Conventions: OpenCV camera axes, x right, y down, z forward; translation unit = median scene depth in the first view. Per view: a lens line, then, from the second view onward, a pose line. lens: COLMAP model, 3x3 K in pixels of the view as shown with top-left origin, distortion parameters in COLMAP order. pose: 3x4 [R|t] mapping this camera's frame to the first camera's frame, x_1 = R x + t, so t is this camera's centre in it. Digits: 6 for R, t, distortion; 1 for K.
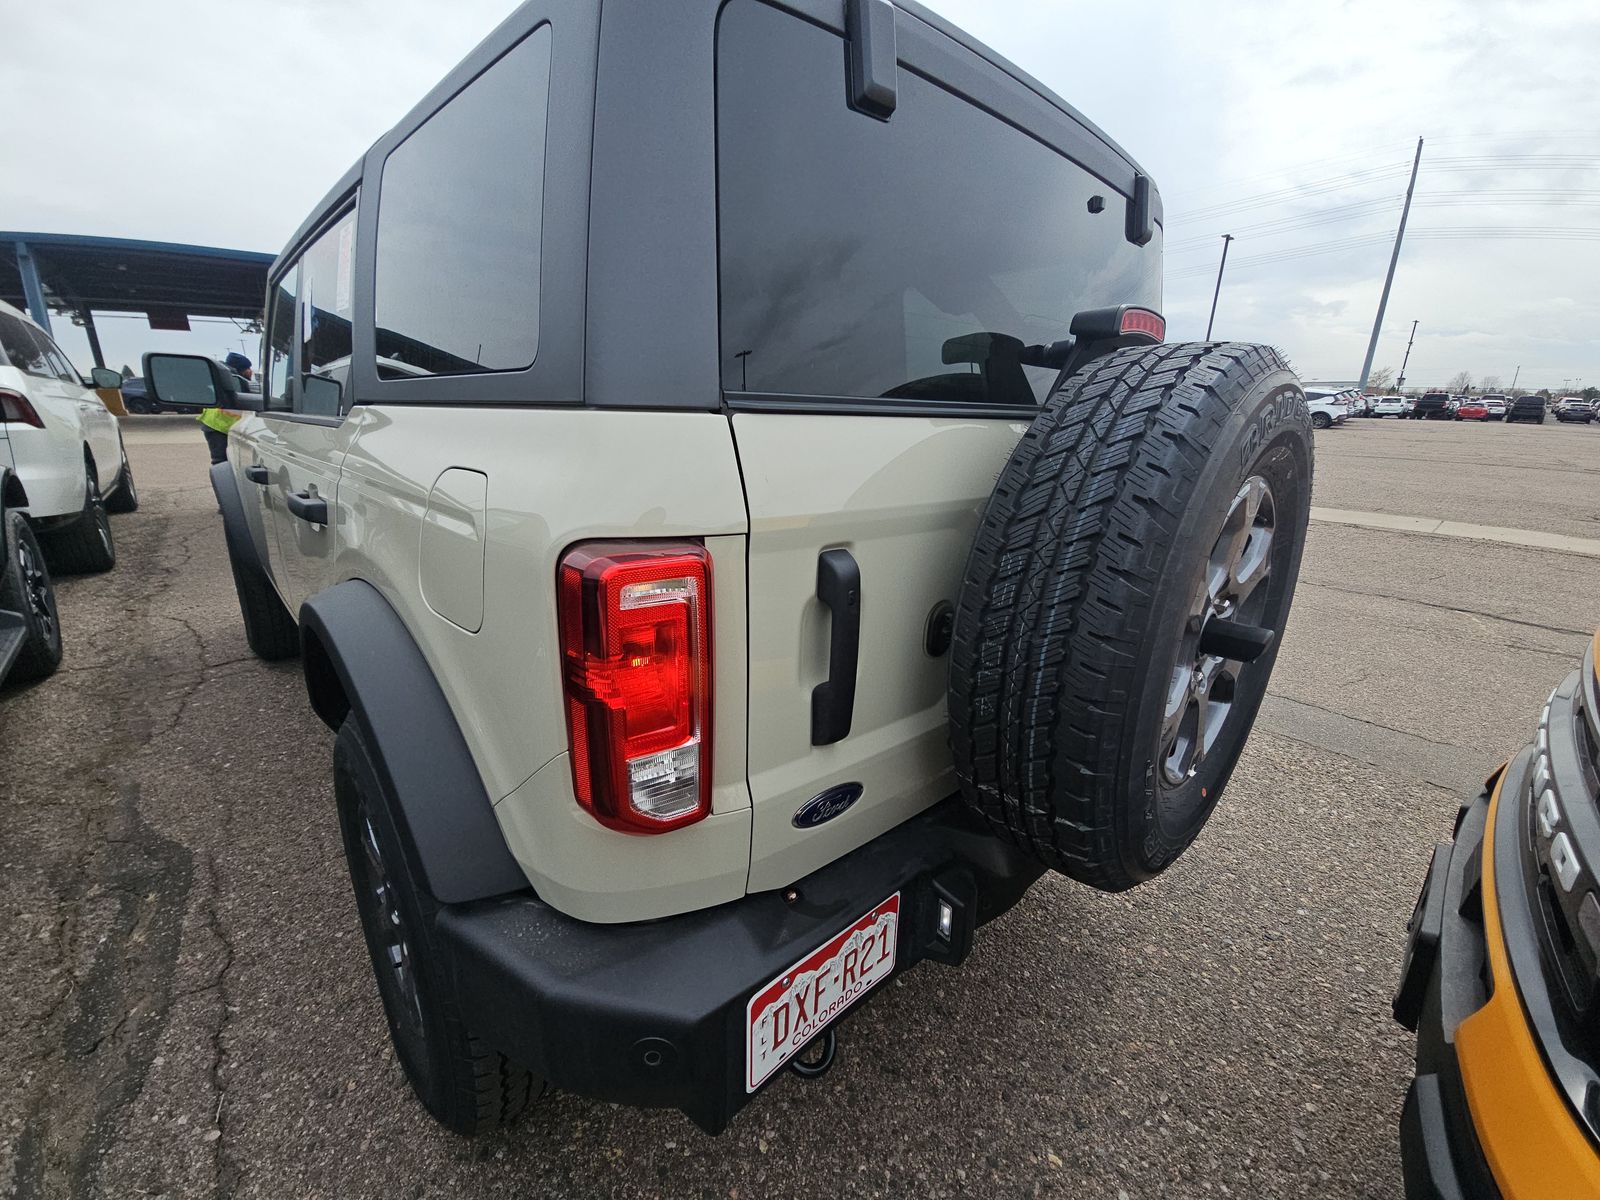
lens RADIAL K [[643.7, 0, 795.6], [0, 643.7, 609.1], [0, 0, 1]] dist [0.015804, -0.009759]
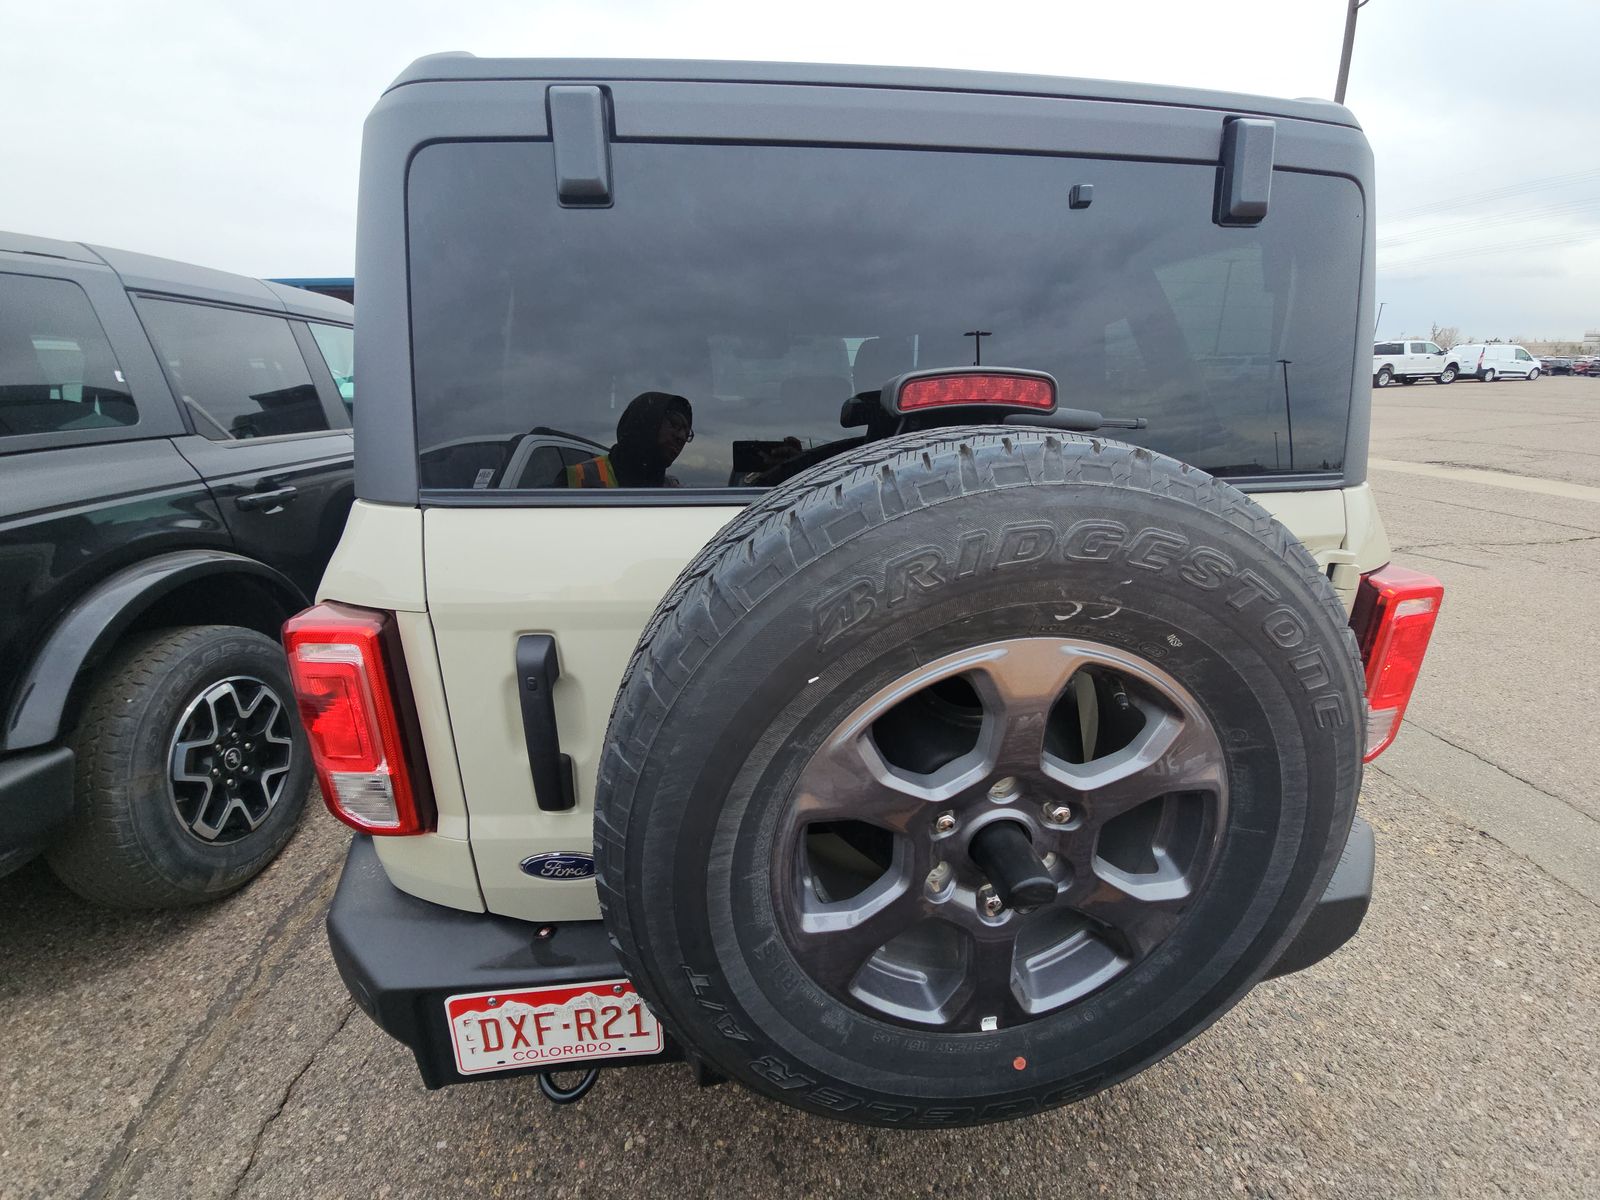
lens RADIAL K [[643.7, 0, 795.6], [0, 643.7, 609.1], [0, 0, 1]] dist [0.015804, -0.009759]
pose [[0.807946, 0.166805, -0.565154, 0.867547], [-0.151887, 0.985641, 0.073773, -0.240258], [0.569345, 0.026235, 0.821680, 0.330740]]
